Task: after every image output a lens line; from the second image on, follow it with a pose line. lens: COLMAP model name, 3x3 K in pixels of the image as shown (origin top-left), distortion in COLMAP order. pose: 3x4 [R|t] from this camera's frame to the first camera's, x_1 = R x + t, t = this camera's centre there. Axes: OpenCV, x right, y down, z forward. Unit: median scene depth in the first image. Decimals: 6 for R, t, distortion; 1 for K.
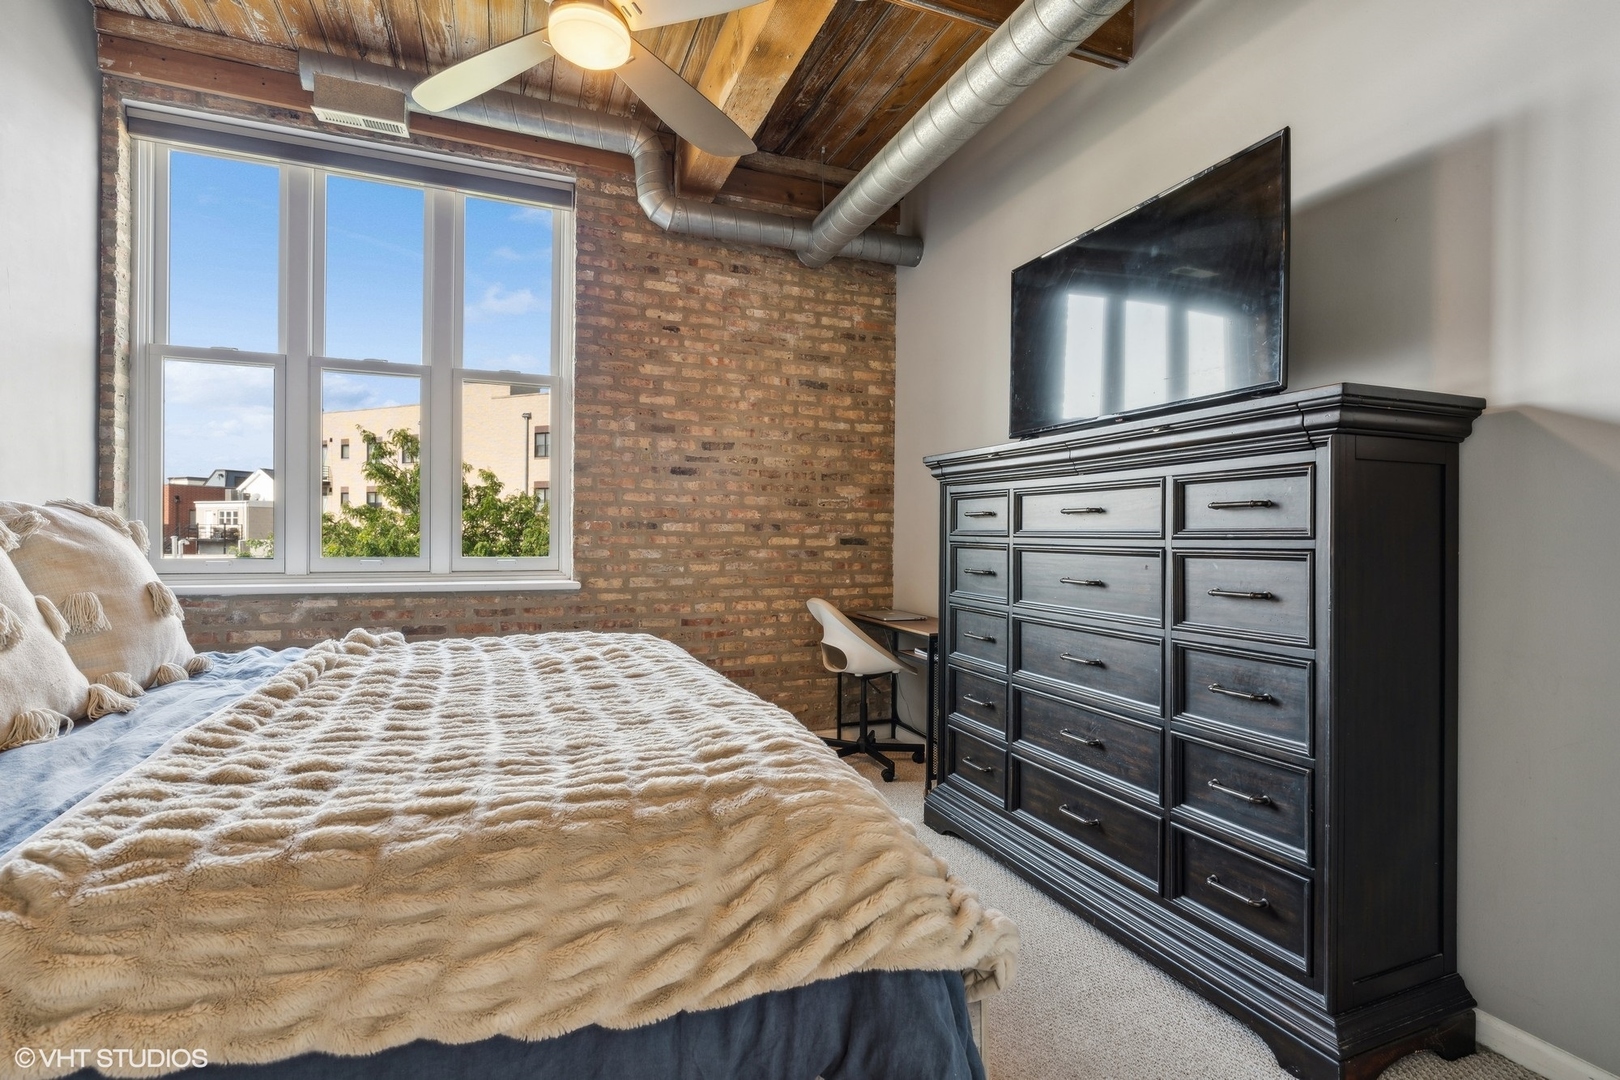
lens RADIAL K [[763.8, 0, 817.7], [0, 763.8, 540.7], [0, 0, 1]] dist [-0.003297, 0.000813]
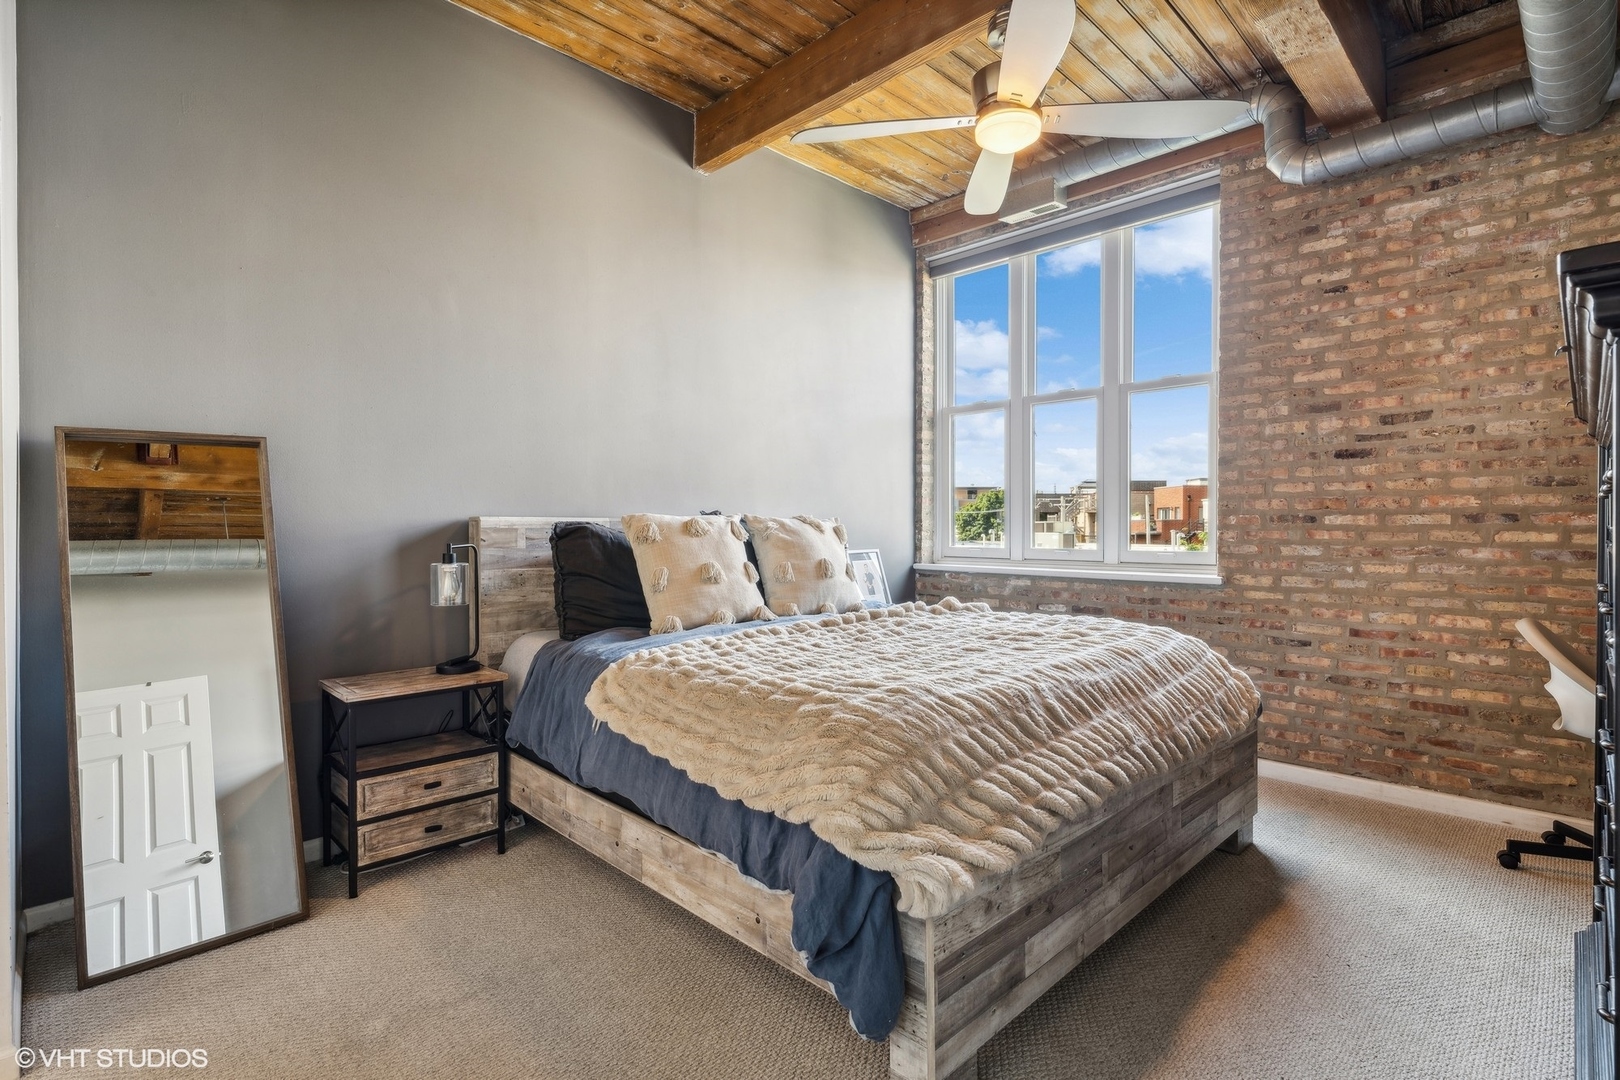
lens RADIAL K [[803.3, 0, 826.2], [0, 803.3, 539.3], [0, 0, 1]] dist [-0.005337, 0.002183]
pose [[0.379046, 0.007020, -0.925351, 0.433507], [-0.000335, 0.999972, 0.007448, -0.002833], [0.925378, -0.002513, 0.379038, 0.125847]]
